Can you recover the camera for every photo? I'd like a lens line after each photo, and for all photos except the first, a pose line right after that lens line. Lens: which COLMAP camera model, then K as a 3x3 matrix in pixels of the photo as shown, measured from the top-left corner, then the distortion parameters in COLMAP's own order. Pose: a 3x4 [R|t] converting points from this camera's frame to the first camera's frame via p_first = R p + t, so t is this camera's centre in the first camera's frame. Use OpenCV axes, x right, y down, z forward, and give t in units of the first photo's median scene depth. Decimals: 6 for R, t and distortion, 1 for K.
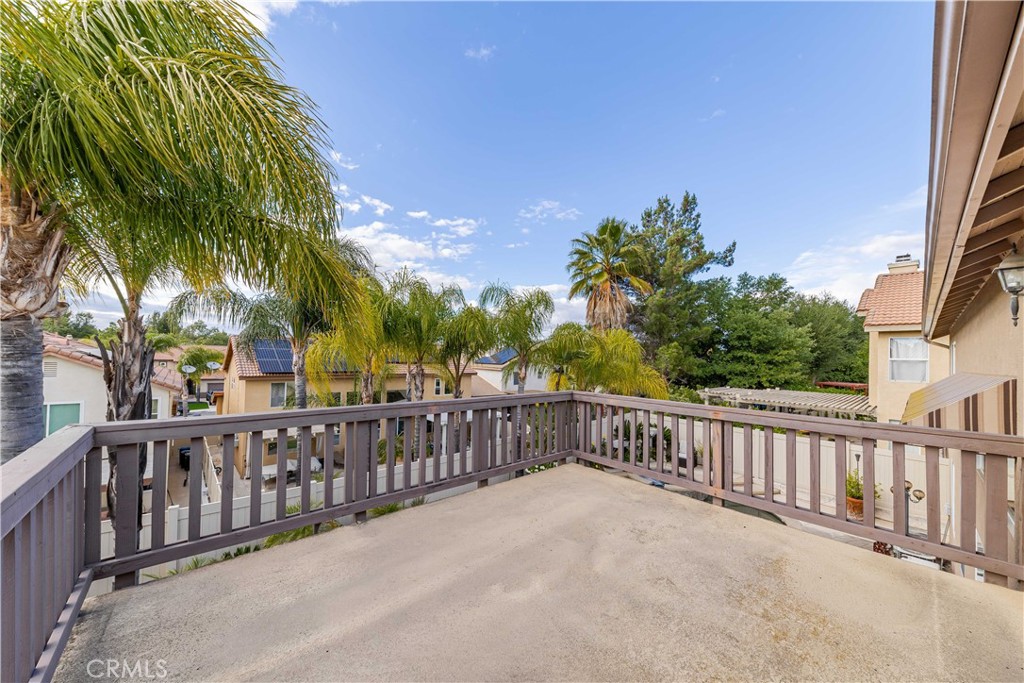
lens RADIAL K [[360.5, 0, 508.8], [0, 360.5, 350.9], [0, 0, 1]] dist [0.000589, 0.000005]
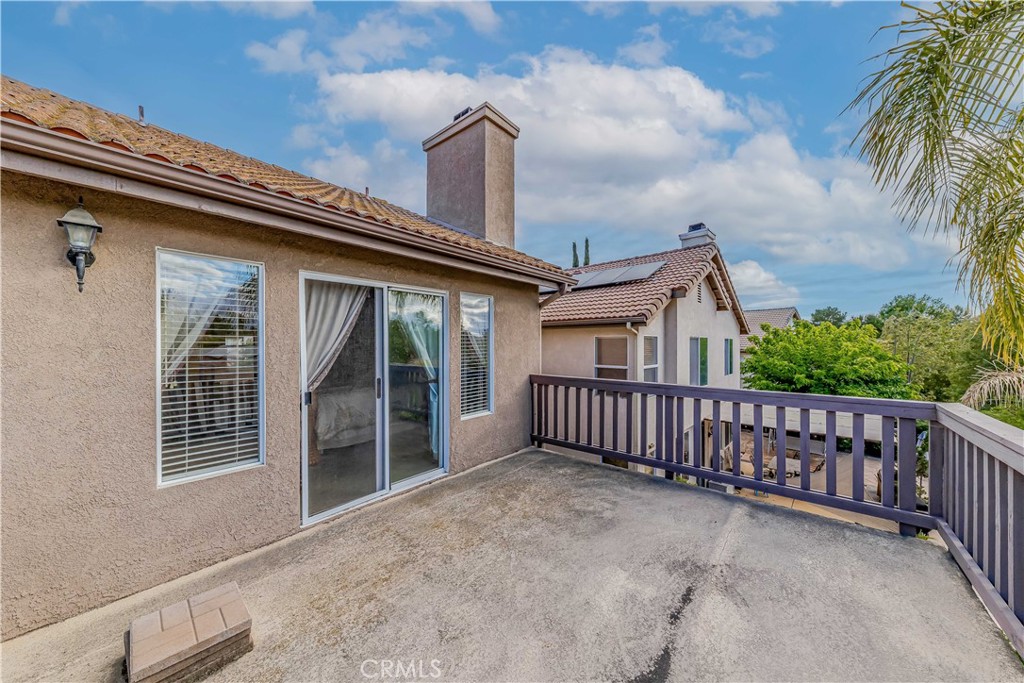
lens RADIAL K [[350.3, 0, 505.4], [0, 350.3, 343.2], [0, 0, 1]] dist [0.000290, -0.000064]
pose [[-0.990458, -0.023612, -0.135774, 0.141668], [-0.020819, 0.999542, -0.021960, 0.015056], [0.136231, -0.018923, -0.990496, 0.576586]]
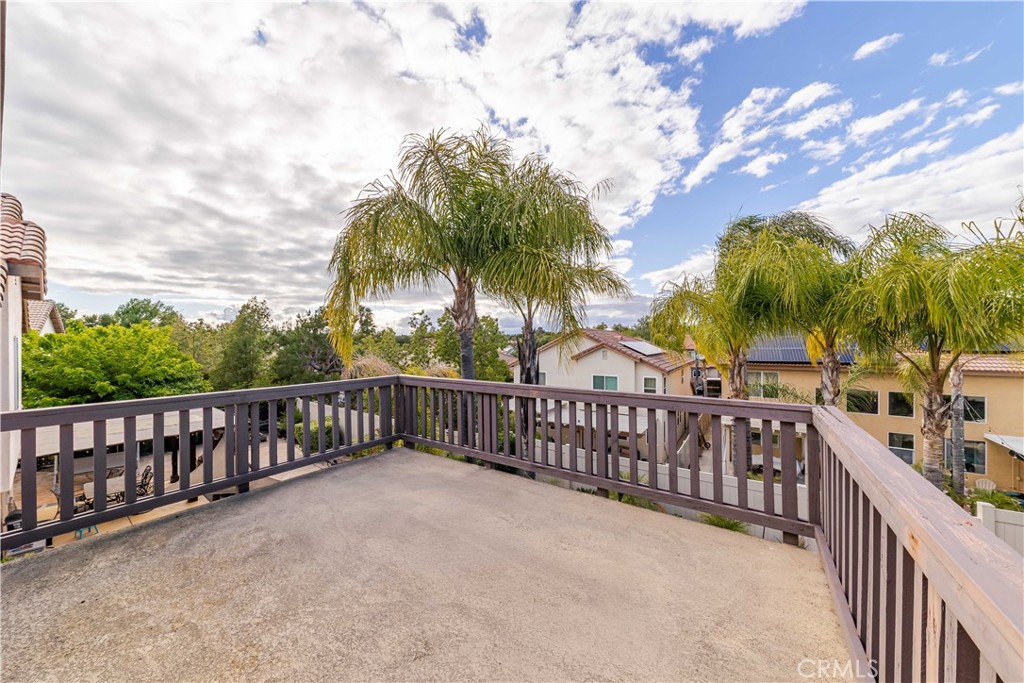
lens RADIAL K [[350.3, 0, 505.4], [0, 350.3, 343.2], [0, 0, 1]] dist [0.000290, -0.000064]
pose [[0.228725, -0.021939, -0.973244, 0.385297], [0.030315, 0.999422, -0.015405, 0.012300], [0.973019, -0.025980, 0.229258, 0.336671]]
